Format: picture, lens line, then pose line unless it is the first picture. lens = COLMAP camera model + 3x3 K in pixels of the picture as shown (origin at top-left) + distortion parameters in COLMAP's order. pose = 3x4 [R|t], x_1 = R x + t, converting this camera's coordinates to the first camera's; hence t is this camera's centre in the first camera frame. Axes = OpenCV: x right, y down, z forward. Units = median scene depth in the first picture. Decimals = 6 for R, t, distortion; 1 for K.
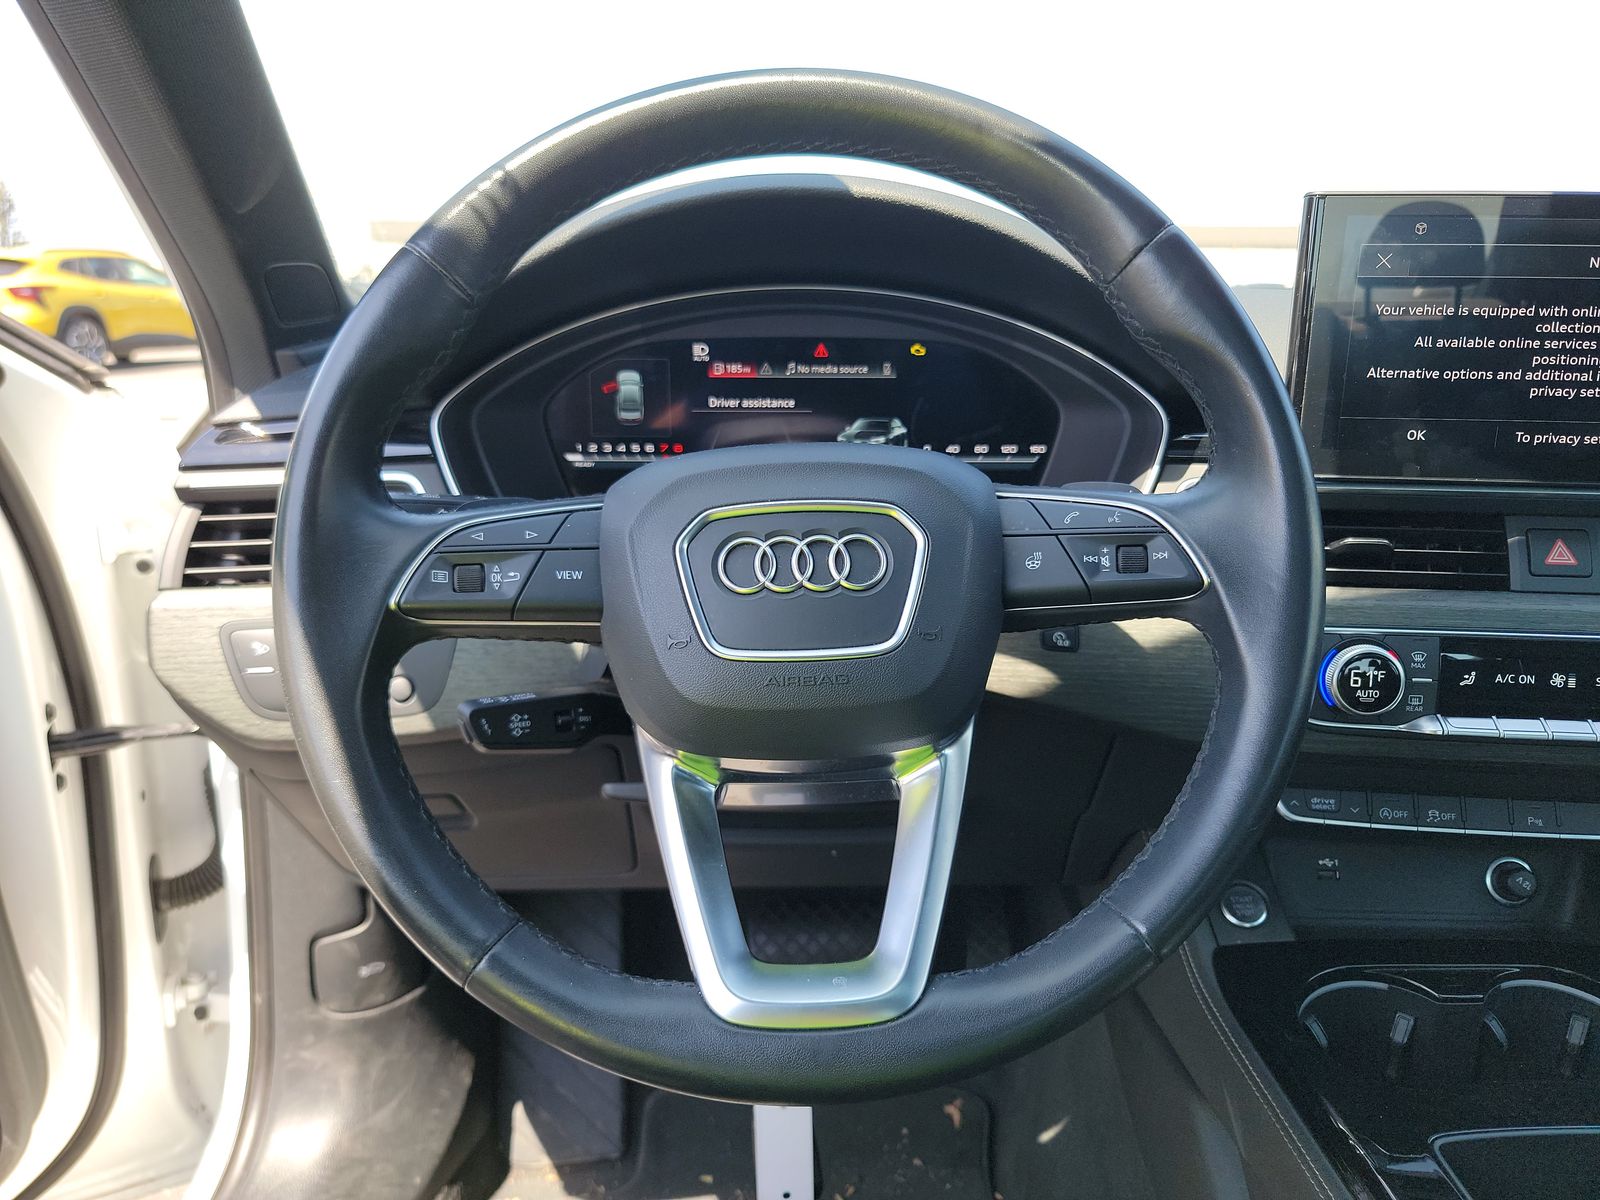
lens RADIAL K [[1093.8, 0, 804.0], [0, 1093.8, 597.2], [0, 0, 1]] dist [0.011875, -0.024588]
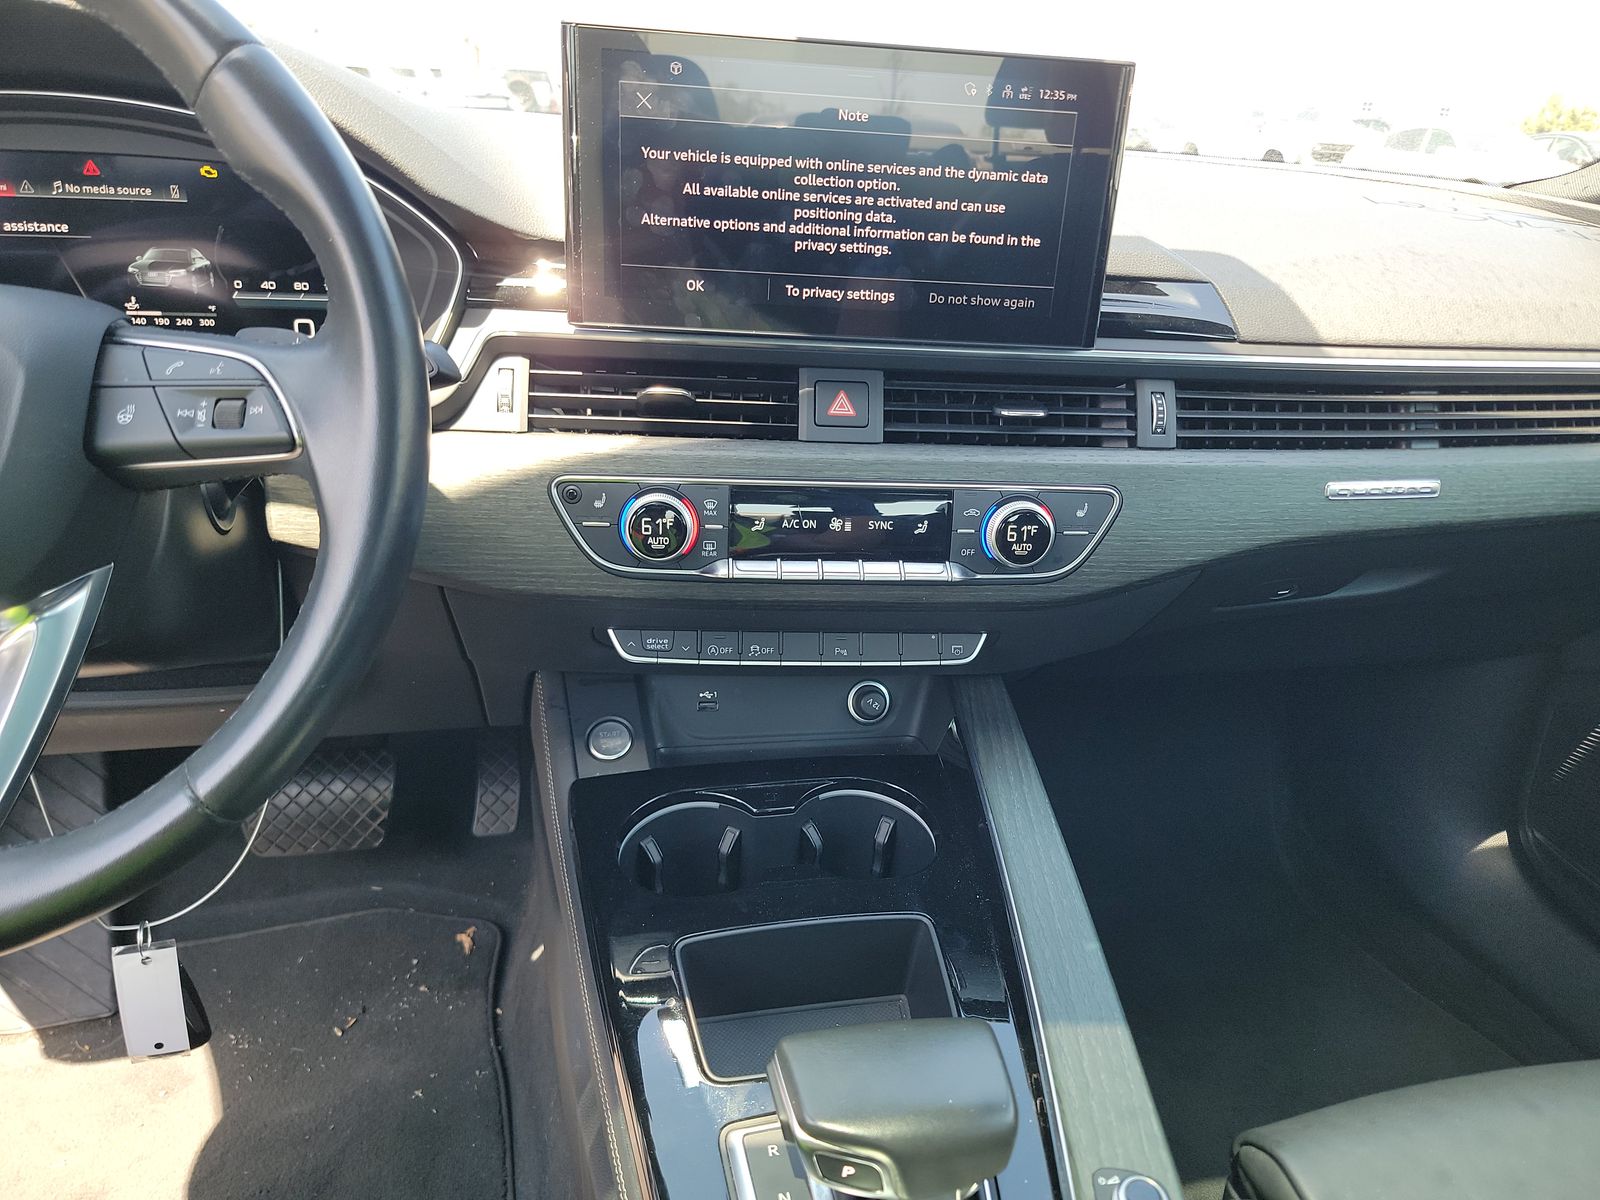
lens RADIAL K [[1093.8, 0, 812.5], [0, 1093.8, 616.3], [0, 0, 1]] dist [0.011875, -0.024588]
pose [[0.976277, -0.035728, 0.213559, 0.422730], [-0.000214, 0.986134, 0.165953, -0.013622], [-0.216527, -0.162062, 0.962732, -0.047818]]
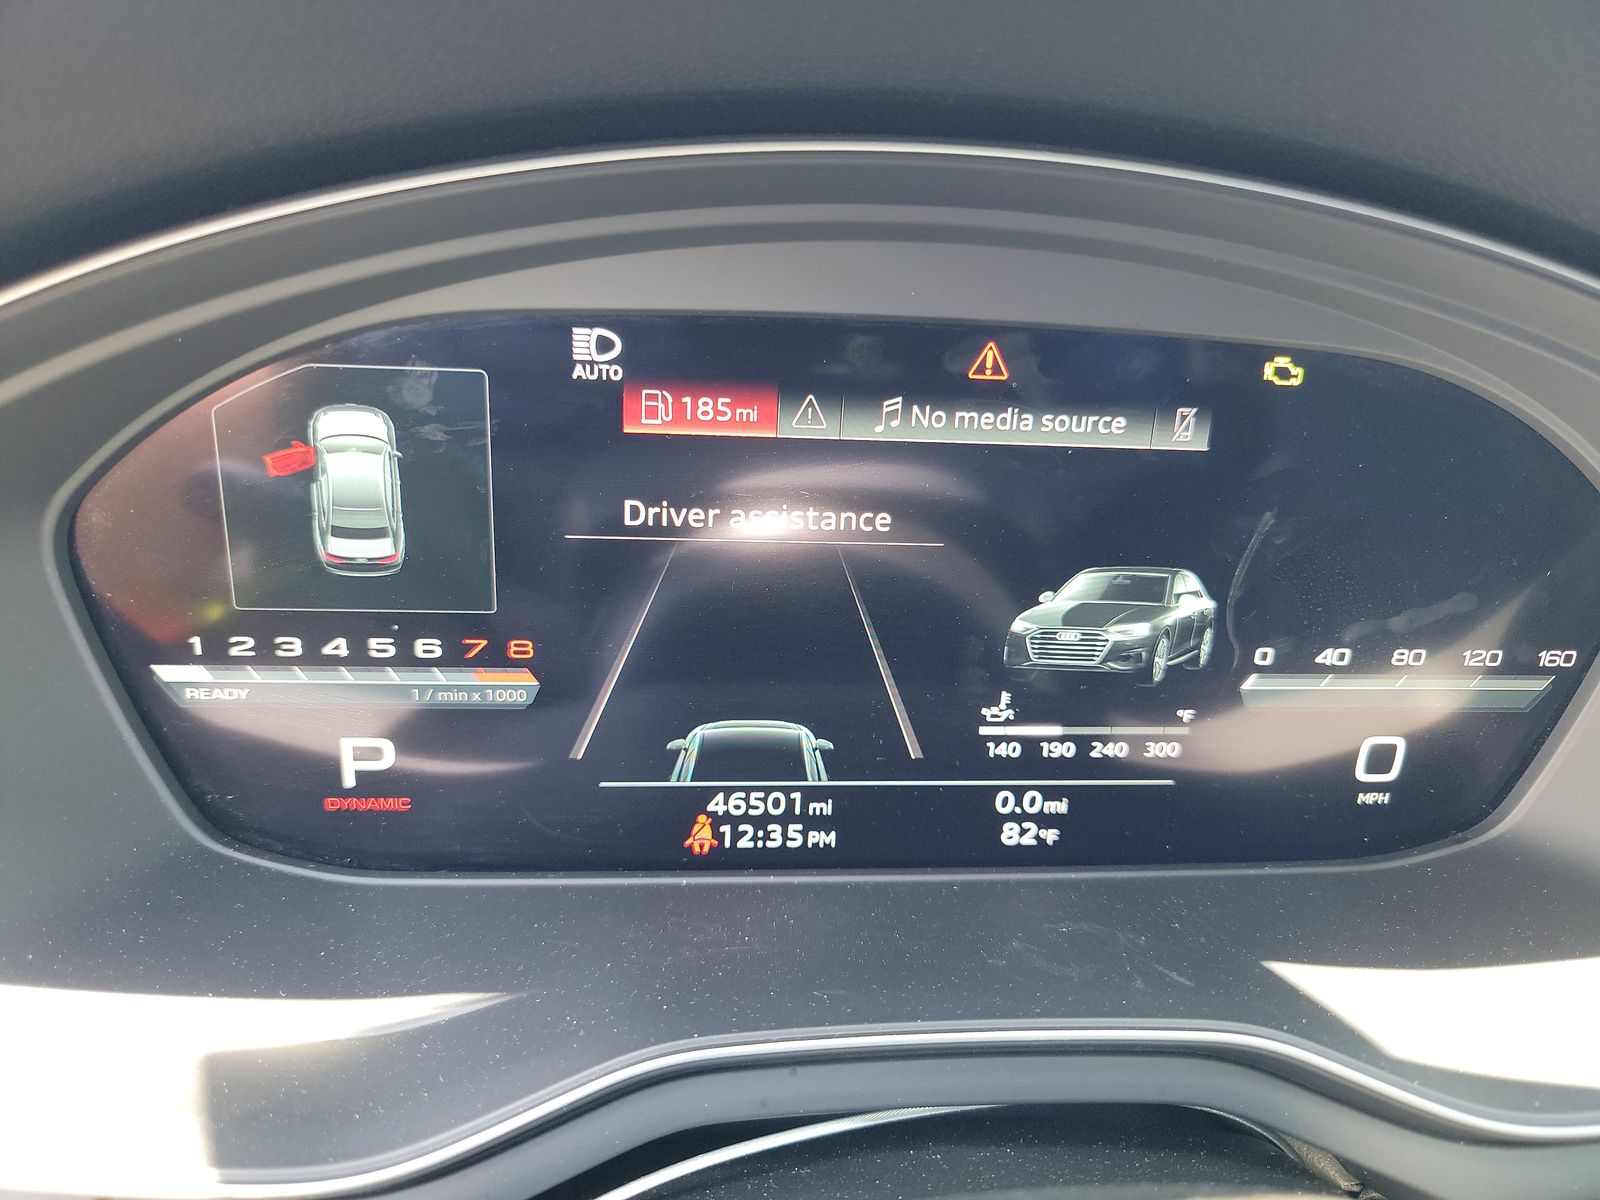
lens RADIAL K [[1093.8, 0, 791.2], [0, 1093.8, 590.7], [0, 0, 1]] dist [0.011875, -0.024588]
pose [[0.994448, 0.013771, 0.104323, -0.078474], [-0.026139, 0.992654, 0.118131, -0.214450], [-0.101930, -0.120202, 0.987503, 0.755061]]
